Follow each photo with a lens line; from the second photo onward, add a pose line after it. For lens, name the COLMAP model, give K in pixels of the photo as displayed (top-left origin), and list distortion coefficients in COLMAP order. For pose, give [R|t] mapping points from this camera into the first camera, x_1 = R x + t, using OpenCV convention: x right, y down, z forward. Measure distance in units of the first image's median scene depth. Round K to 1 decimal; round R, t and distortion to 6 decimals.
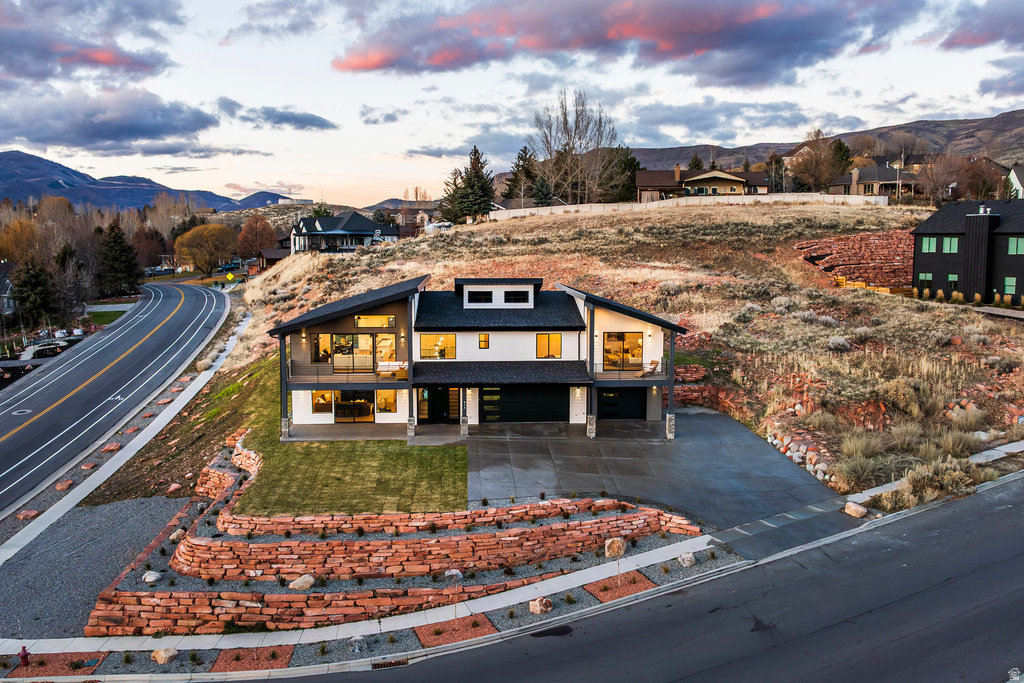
lens RADIAL K [[891.2, 0, 512.0], [0, 891.2, 341.5], [0, 0, 1]] dist [-0.043197, -0.011336]
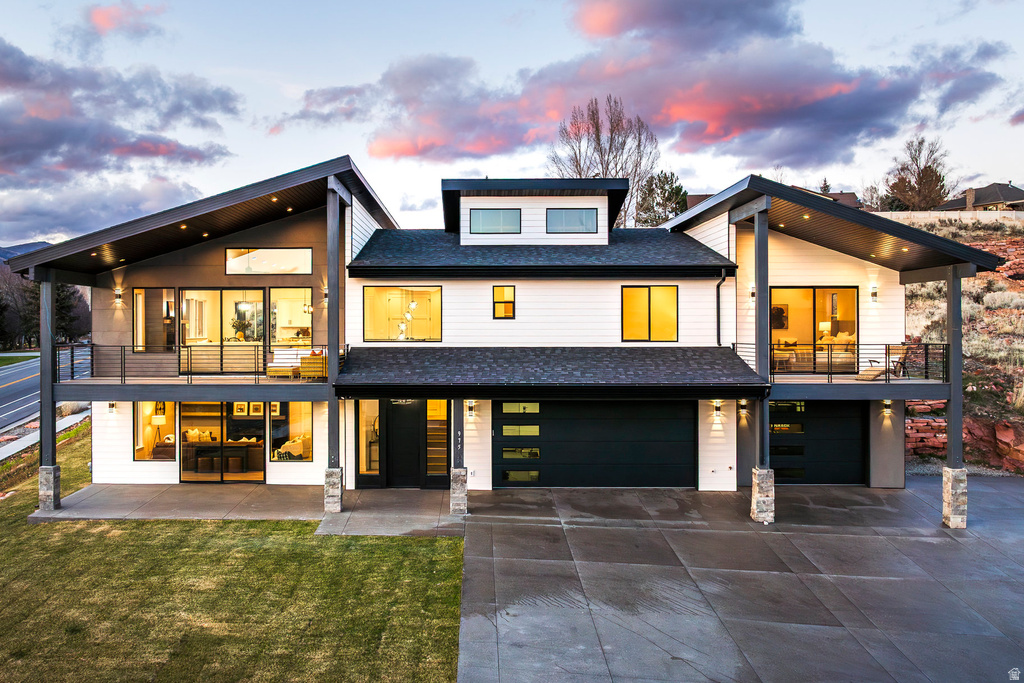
lens RADIAL K [[853.4, 0, 512.0], [0, 853.4, 341.5], [0, 0, 1]] dist [0.006390, -0.075306]
pose [[0.998495, 0.005376, -0.054576, -0.004373], [-0.011317, 0.993961, -0.109153, 0.066287], [0.053660, 0.109606, 0.992526, 0.571776]]
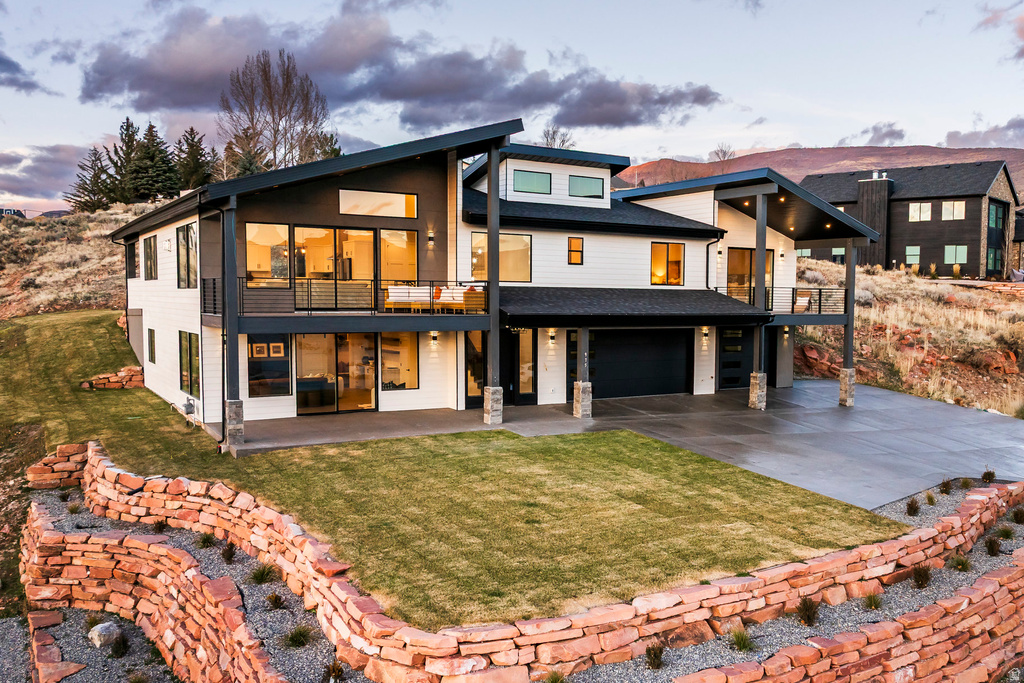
lens RADIAL K [[891.2, 0, 512.0], [0, 891.2, 341.5], [0, 0, 1]] dist [-0.043197, -0.011336]
pose [[0.872532, -0.008066, 0.488490, -0.334326], [0.045315, 0.996890, -0.064480, 0.089197], [-0.486451, 0.078397, 0.870184, 0.541249]]
